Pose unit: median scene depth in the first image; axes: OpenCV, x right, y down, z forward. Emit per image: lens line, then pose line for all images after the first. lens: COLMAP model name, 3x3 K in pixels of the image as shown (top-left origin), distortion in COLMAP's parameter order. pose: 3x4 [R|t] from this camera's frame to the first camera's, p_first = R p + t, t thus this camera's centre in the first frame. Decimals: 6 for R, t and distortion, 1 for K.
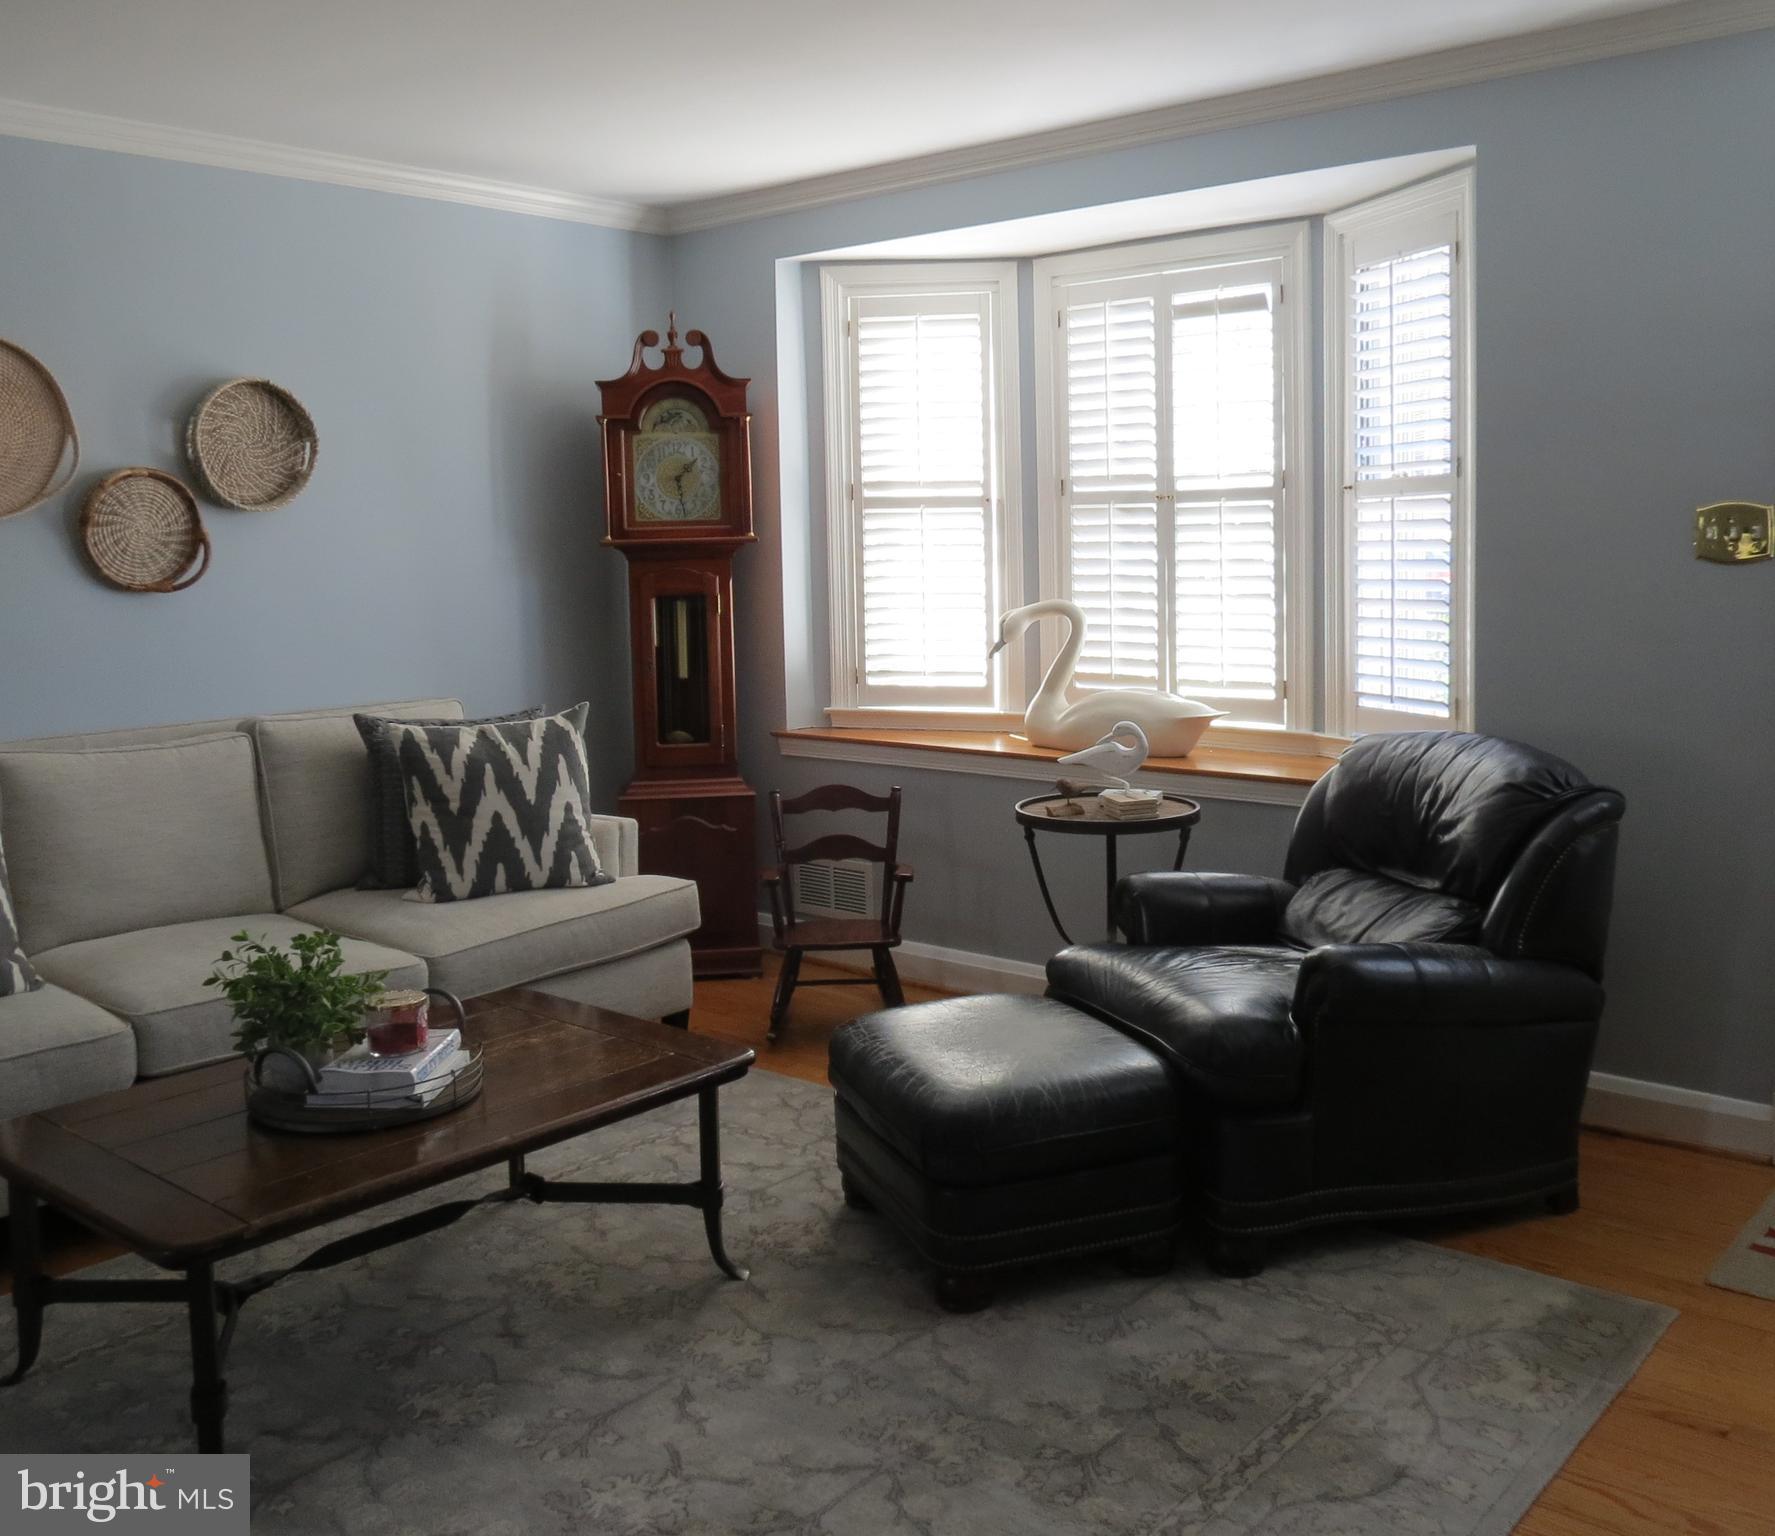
lens RADIAL K [[1721.2, 0, 887.4], [0, 1721.2, 634.6], [0, 0, 1]] dist [-0.009569, 0.000000]
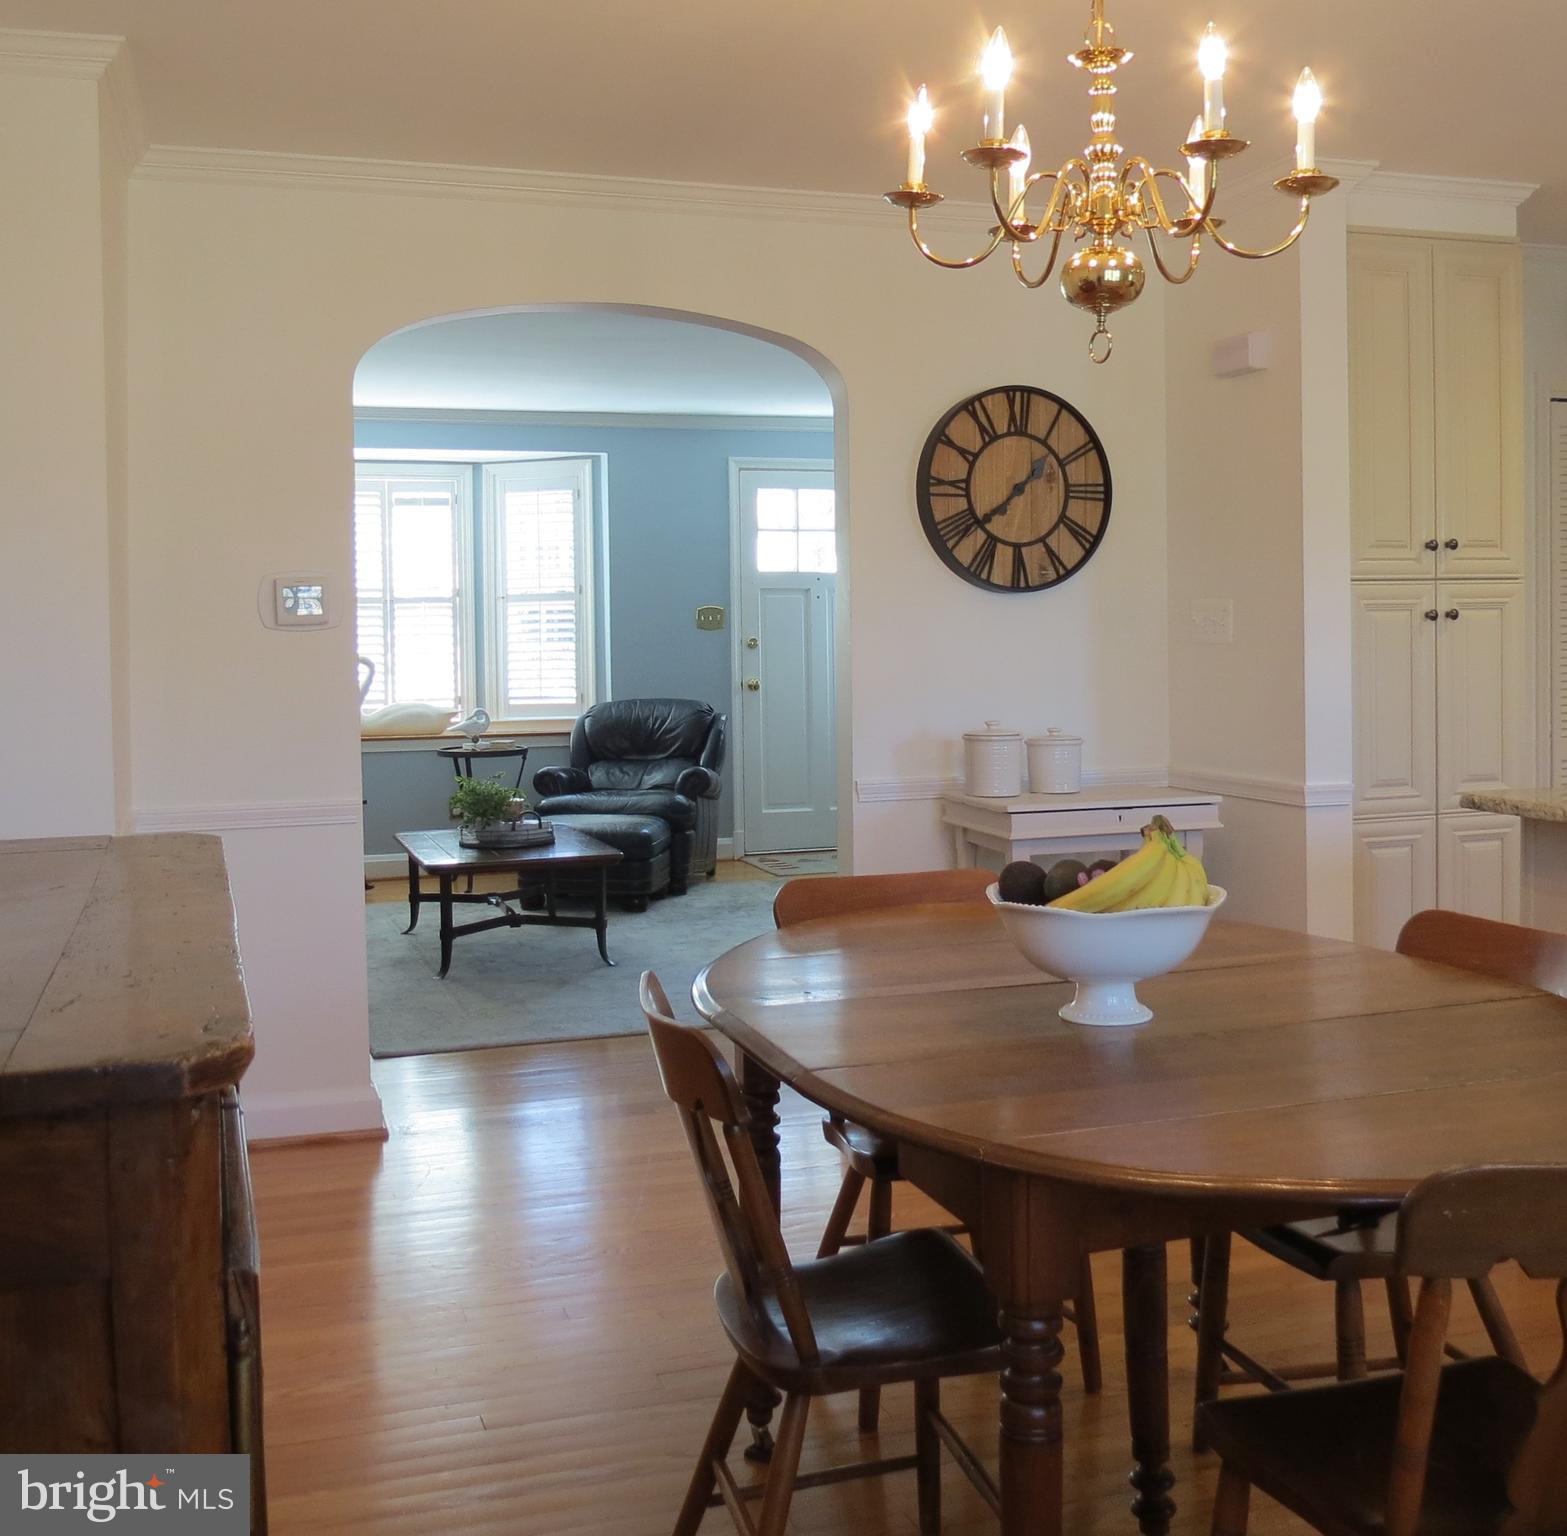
lens RADIAL K [[1759.9, 0, 777.5], [0, 1759.9, 666.7], [0, 0, 1]] dist [-0.017202, 0.000000]
pose [[0.507100, -0.003096, 0.861882, -1.314542], [0.054829, 0.998084, -0.028674, 0.071433], [-0.860141, 0.061797, 0.506298, -0.325521]]
